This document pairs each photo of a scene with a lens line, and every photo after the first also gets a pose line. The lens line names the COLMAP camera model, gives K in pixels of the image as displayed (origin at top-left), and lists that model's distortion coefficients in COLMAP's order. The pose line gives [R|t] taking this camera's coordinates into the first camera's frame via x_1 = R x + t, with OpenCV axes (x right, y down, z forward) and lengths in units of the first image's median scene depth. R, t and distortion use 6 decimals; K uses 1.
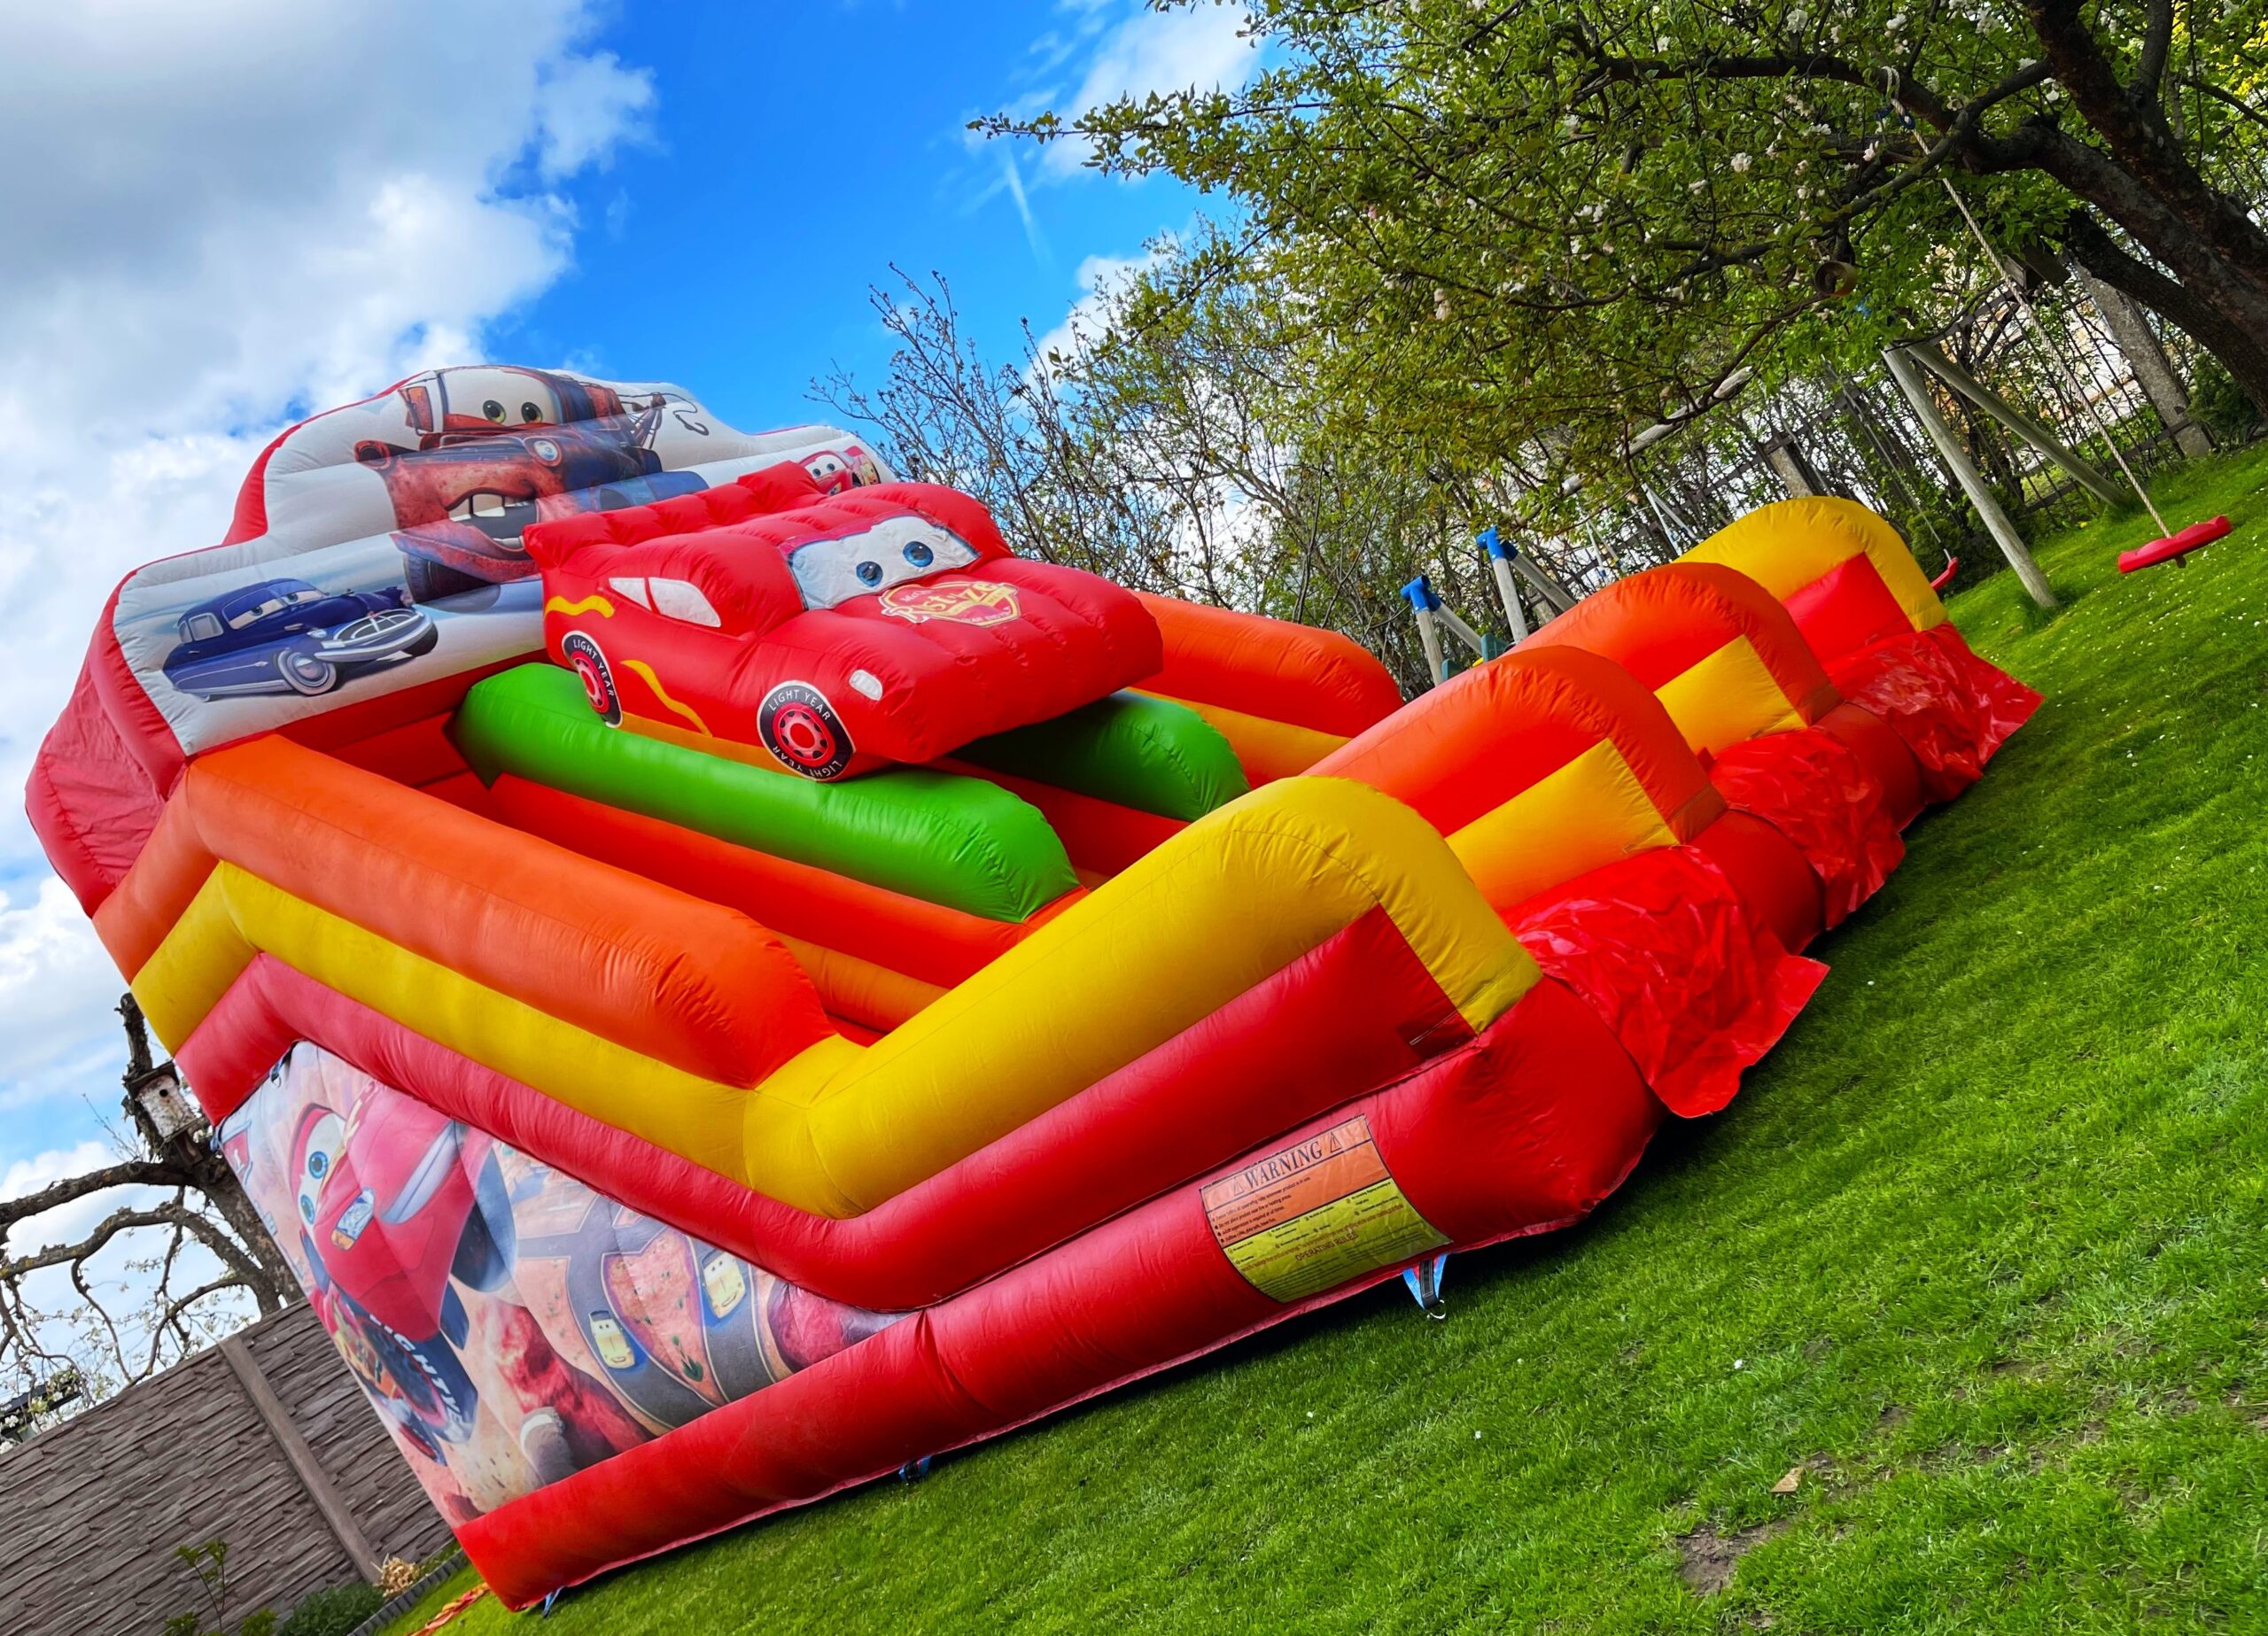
lens RADIAL K [[1714.2, 0, 1131.5], [0, 1714.2, 812.7], [0, 0, 1]] dist [0.062938, -0.043859]
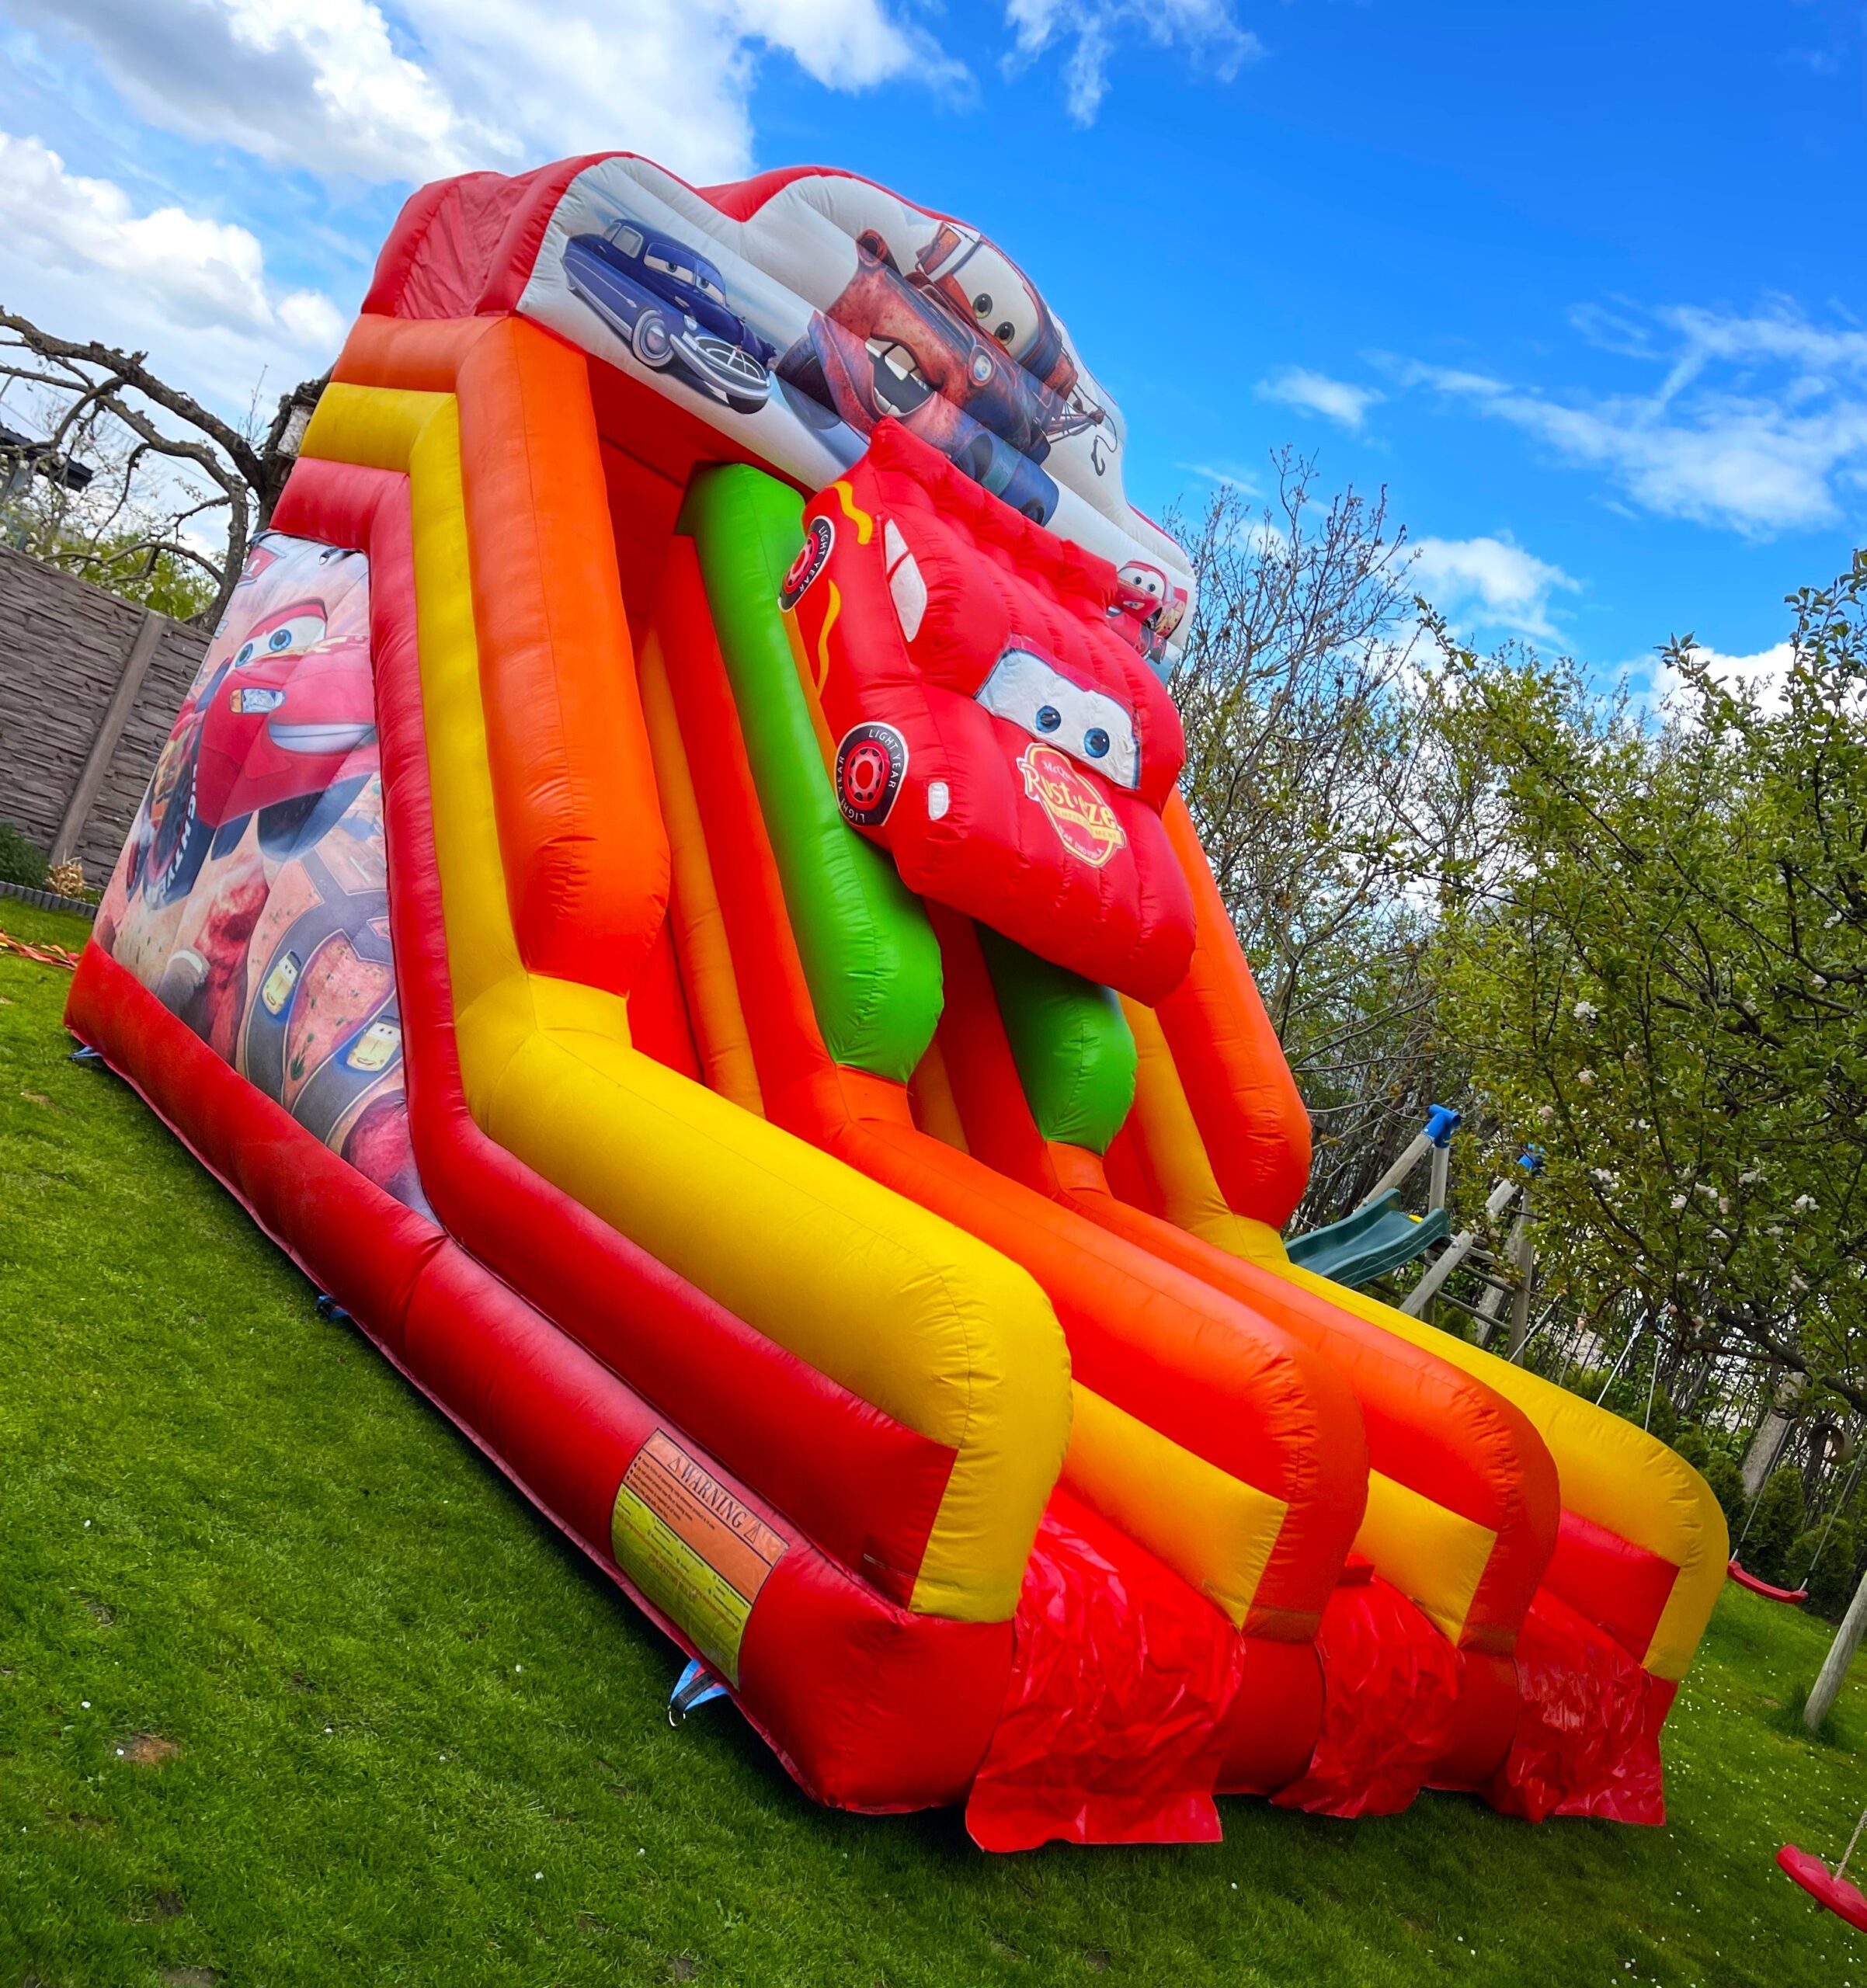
lens RADIAL K [[1750.6, 0, 932.3], [0, 1750.6, 897.5], [0, 0, 1]] dist [0.039915, 0.008168]
pose [[0.577192, 0.811440, -0.091730, -0.015987], [-0.807985, 0.583764, 0.079873, -0.110906], [0.118361, 0.028015, 0.992575, -0.007899]]
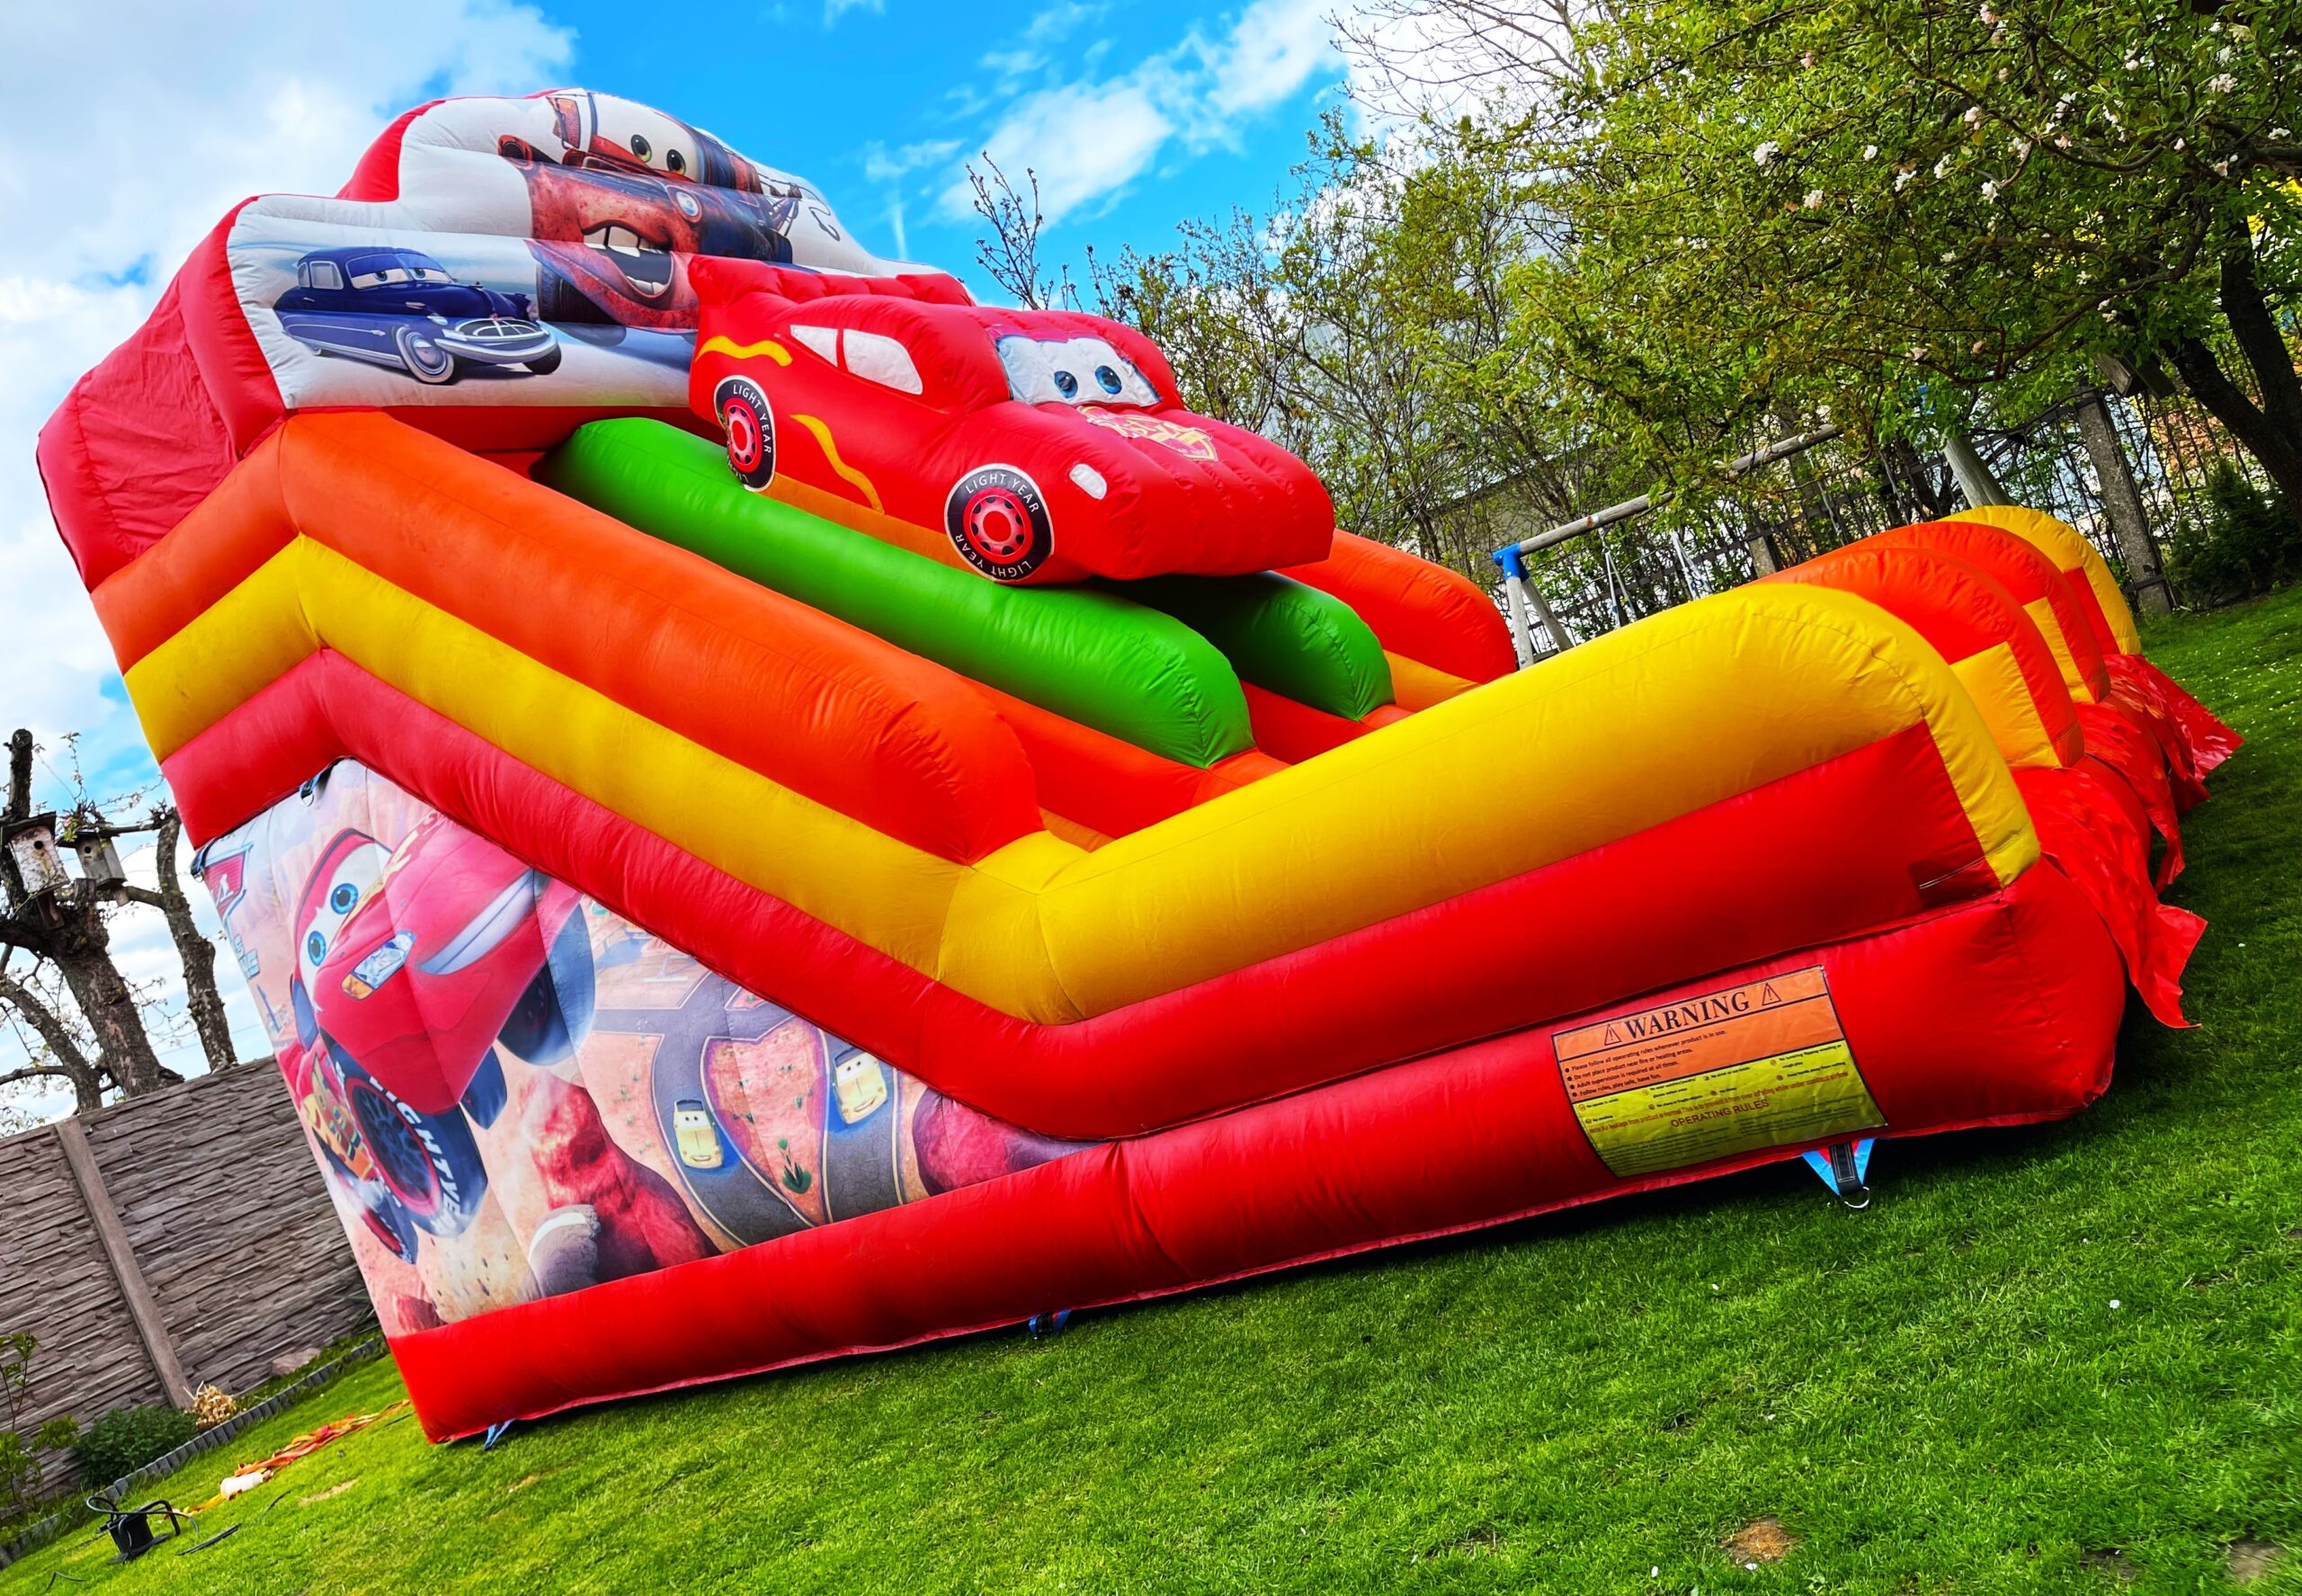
lens RADIAL K [[1646.3, 0, 1151.0], [0, 1646.3, 798.0], [0, 0, 1]] dist [0.068349, -0.074197]
pose [[0.975266, 0.185774, 0.119766, -0.181165], [-0.183617, 0.982573, -0.028902, 0.102499], [-0.123048, 0.006196, 0.992381, 0.114047]]
